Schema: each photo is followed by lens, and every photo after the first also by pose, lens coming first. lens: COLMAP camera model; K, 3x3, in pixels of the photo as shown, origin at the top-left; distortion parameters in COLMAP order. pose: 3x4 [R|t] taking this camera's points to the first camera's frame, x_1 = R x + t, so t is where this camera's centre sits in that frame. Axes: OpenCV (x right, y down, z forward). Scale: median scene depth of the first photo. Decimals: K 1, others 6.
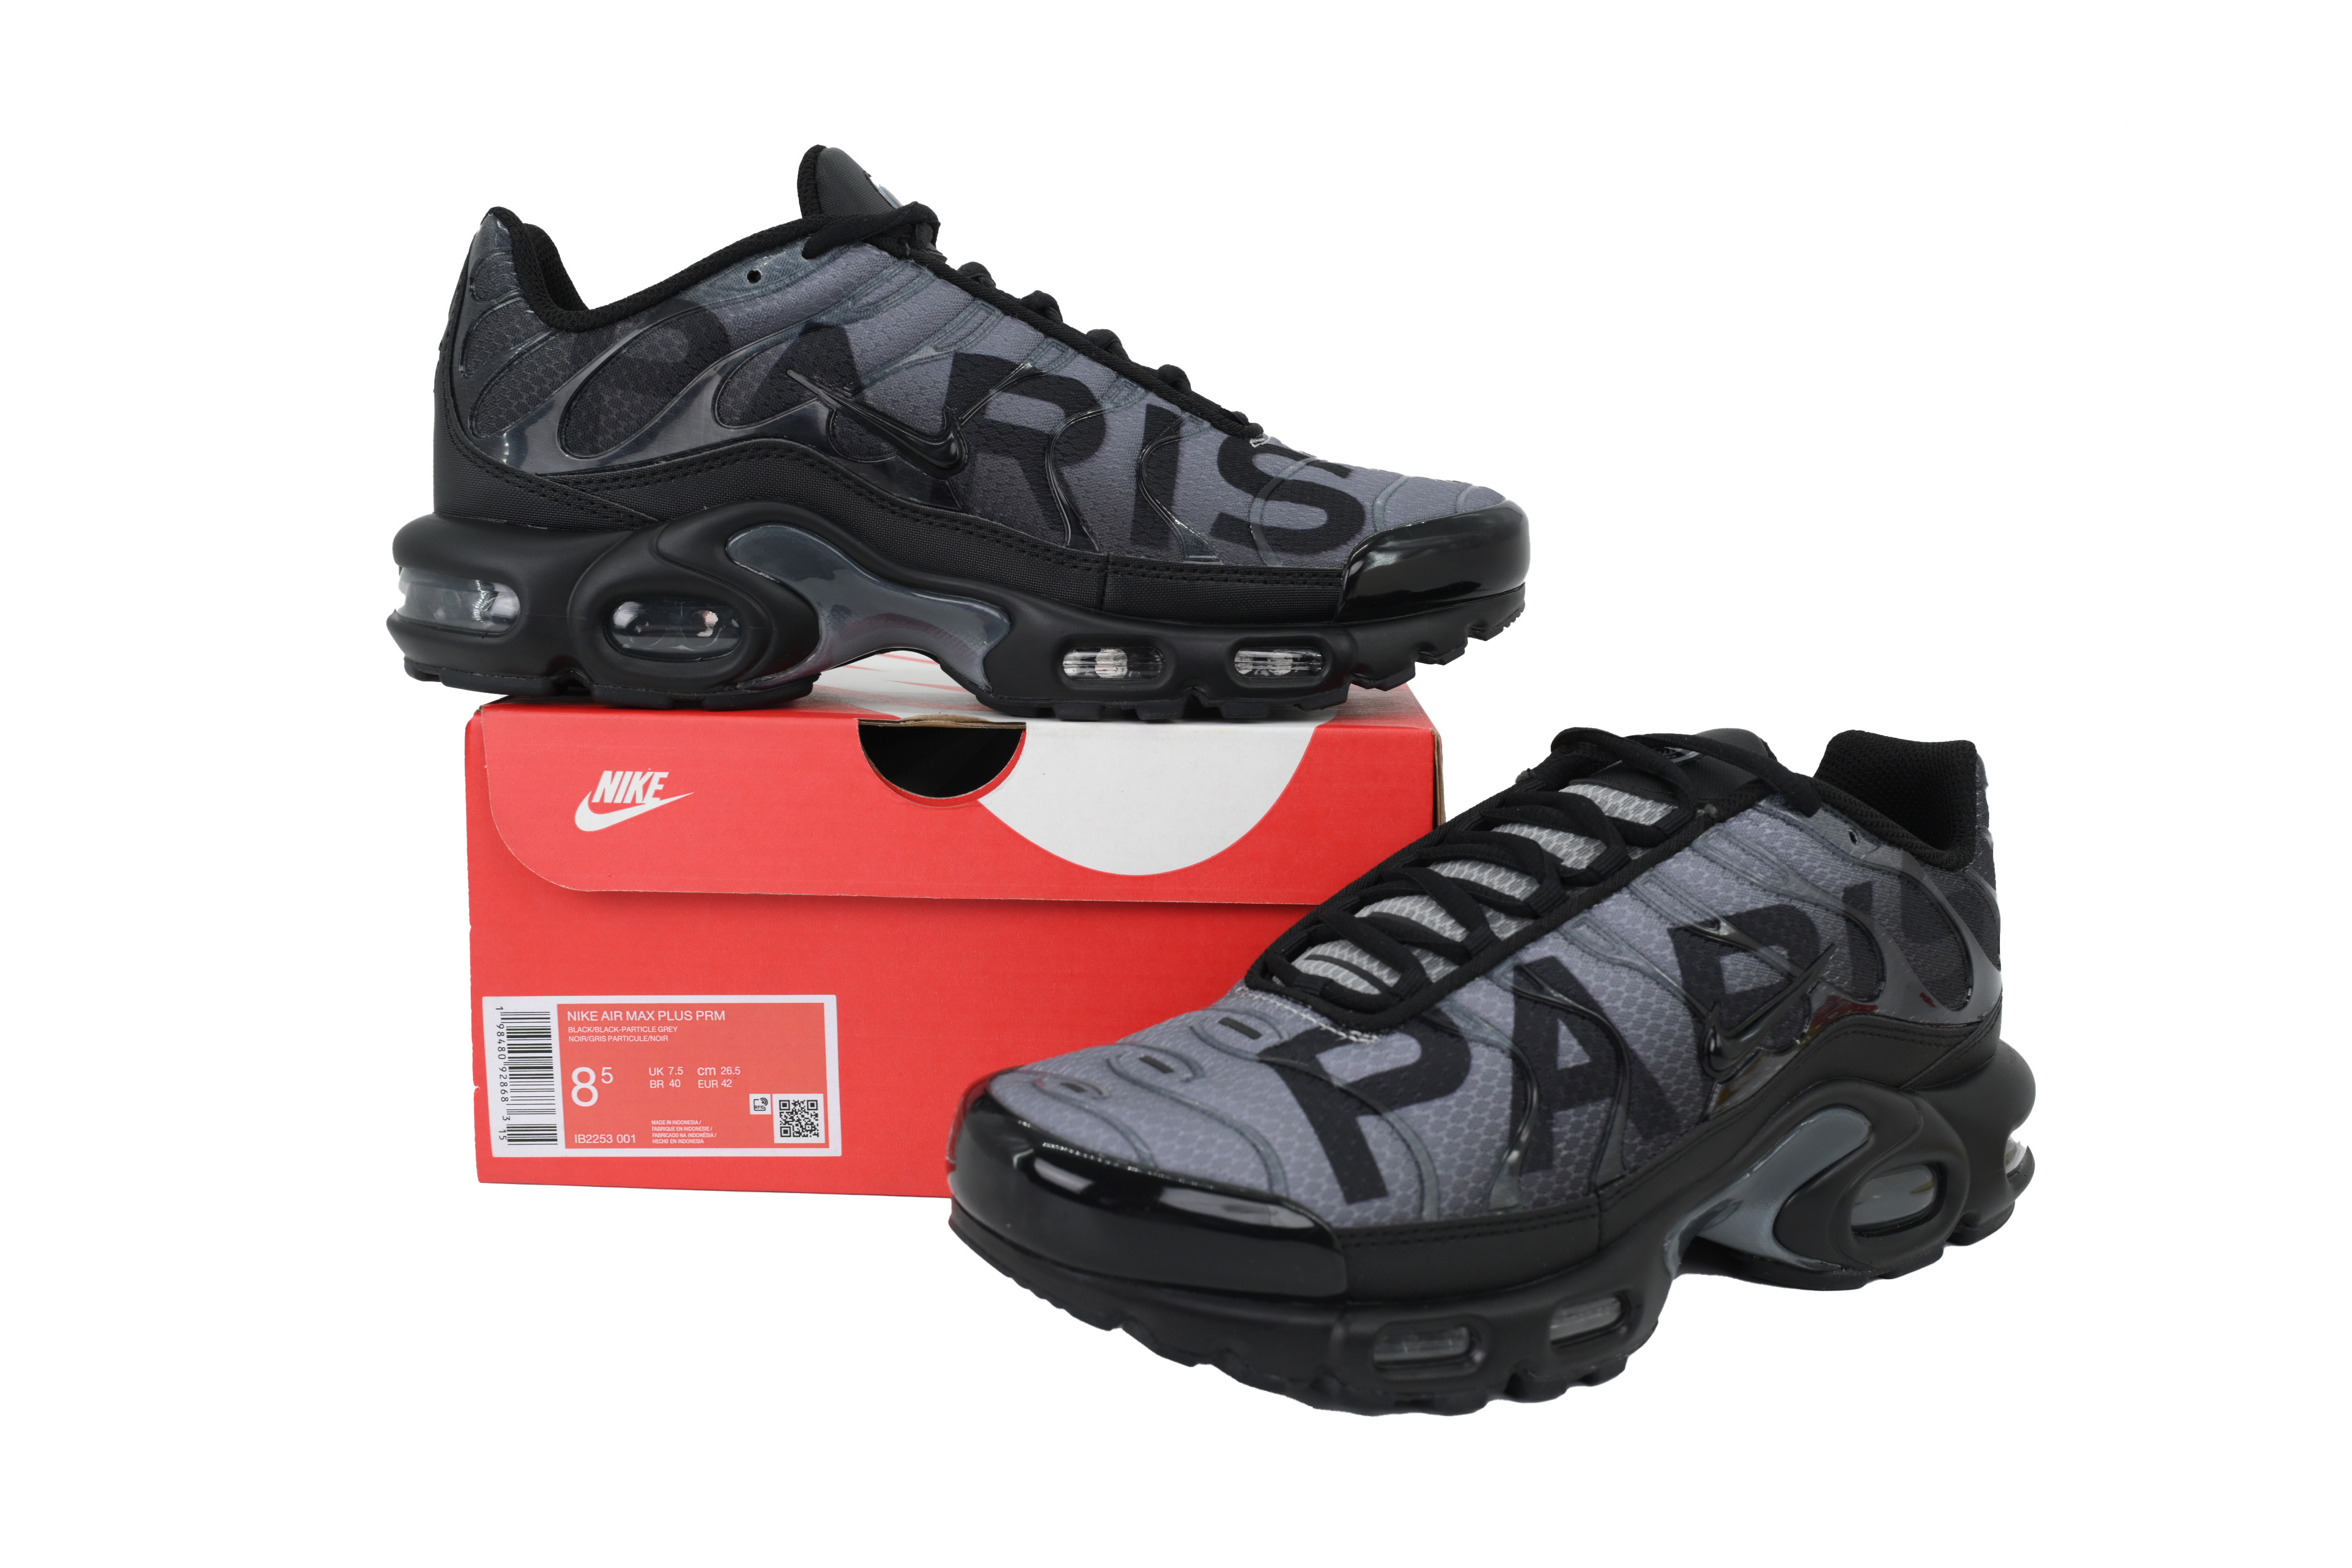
lens RADIAL K [[2379.7, 0, 1176.0], [0, 2379.7, 784.0], [0, 0, 1]] dist [0.006352, -0.000830]
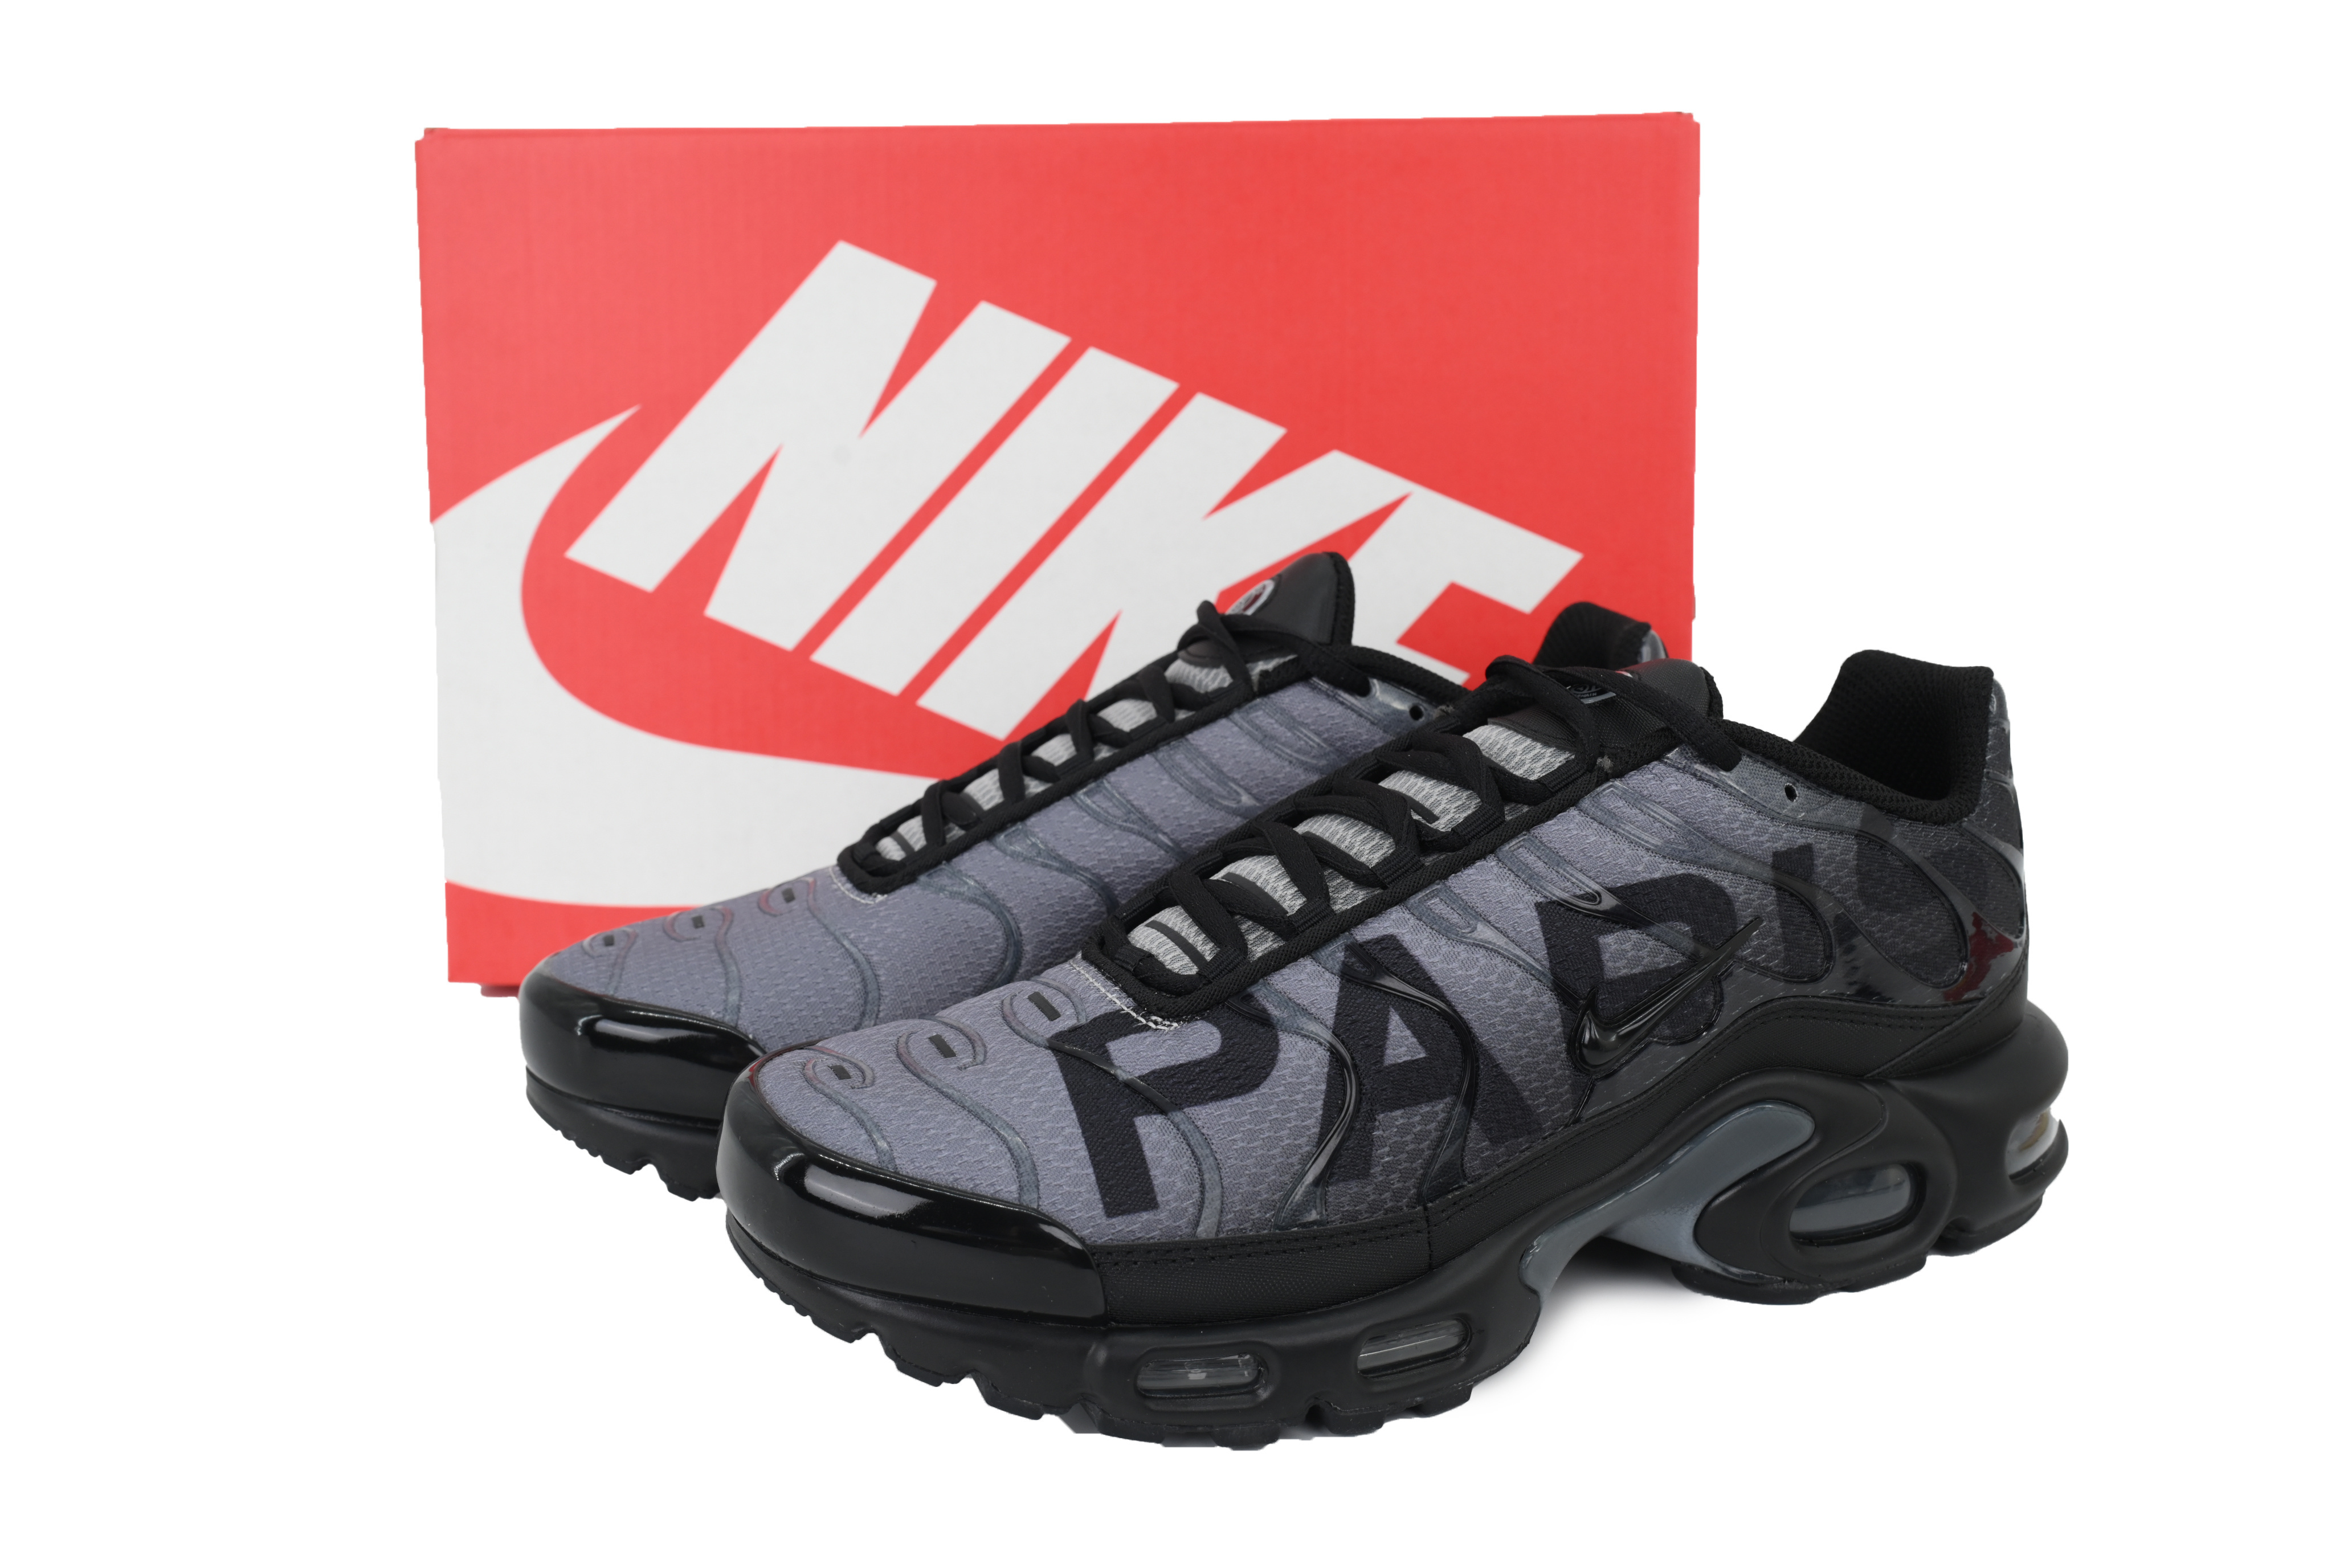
lens RADIAL K [[2379.7, 0, 1176.0], [0, 2379.7, 784.0], [0, 0, 1]] dist [0.006352, -0.000830]
pose [[0.982382, 0.009365, -0.186652, 0.242363], [0.004720, 0.997182, 0.074876, -0.049020], [0.186827, -0.074438, 0.979569, 0.126711]]
